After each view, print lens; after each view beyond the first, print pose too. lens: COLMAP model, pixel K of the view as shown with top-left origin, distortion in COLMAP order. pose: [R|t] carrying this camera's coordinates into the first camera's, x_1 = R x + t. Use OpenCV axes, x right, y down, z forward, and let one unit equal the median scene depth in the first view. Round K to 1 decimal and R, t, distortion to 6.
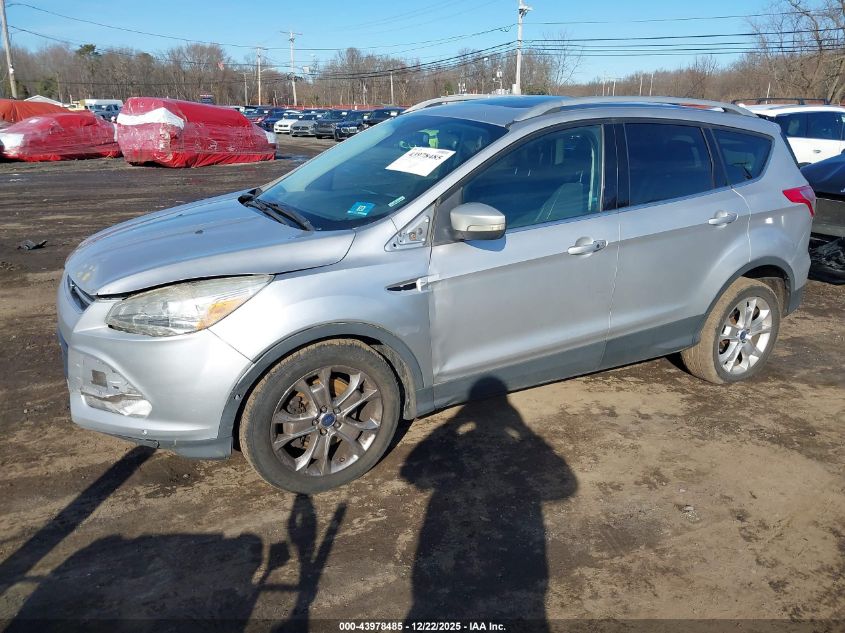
lens RADIAL K [[661.8, 0, 424.9], [0, 661.8, 314.0], [0, 0, 1]] dist [-0.000046, 0.008395]
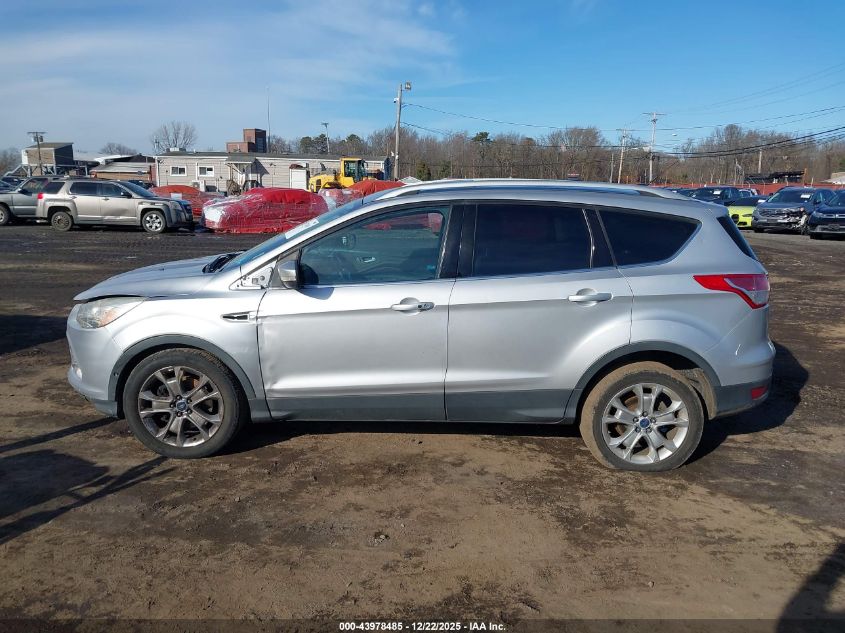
lens RADIAL K [[661.8, 0, 425.1], [0, 661.8, 316.8], [0, 0, 1]] dist [-0.000046, 0.008395]
pose [[0.862433, 0.100123, -0.496170, 0.951138], [-0.152497, 0.986092, -0.066081, -0.010435], [0.482653, 0.132654, 0.865707, 0.014618]]
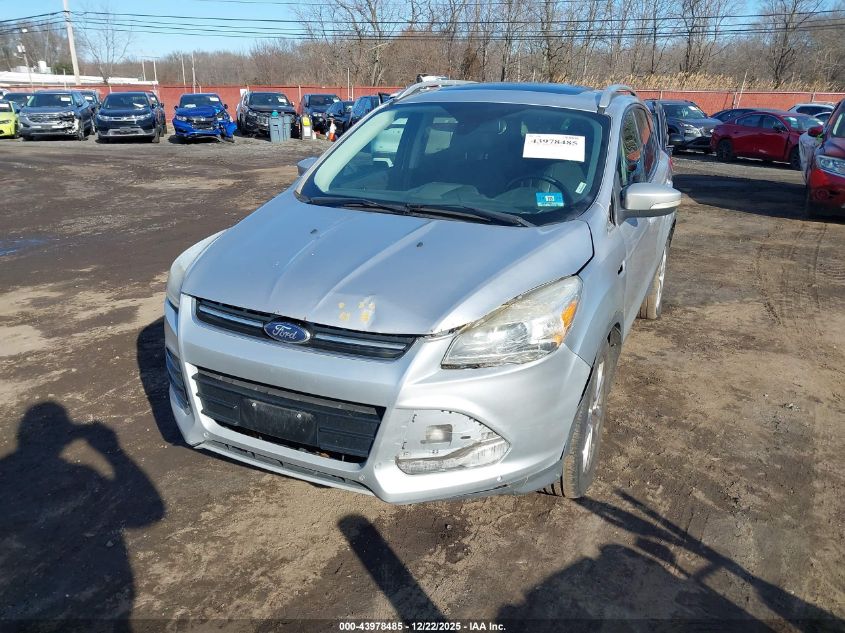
lens RADIAL K [[661.8, 0, 426.9], [0, 661.8, 320.8], [0, 0, 1]] dist [-0.000046, 0.008395]
pose [[0.806704, -0.190333, 0.559465, -0.853891], [0.171096, 0.981391, 0.087168, -0.103441], [-0.565645, 0.025403, 0.824258, 0.313956]]
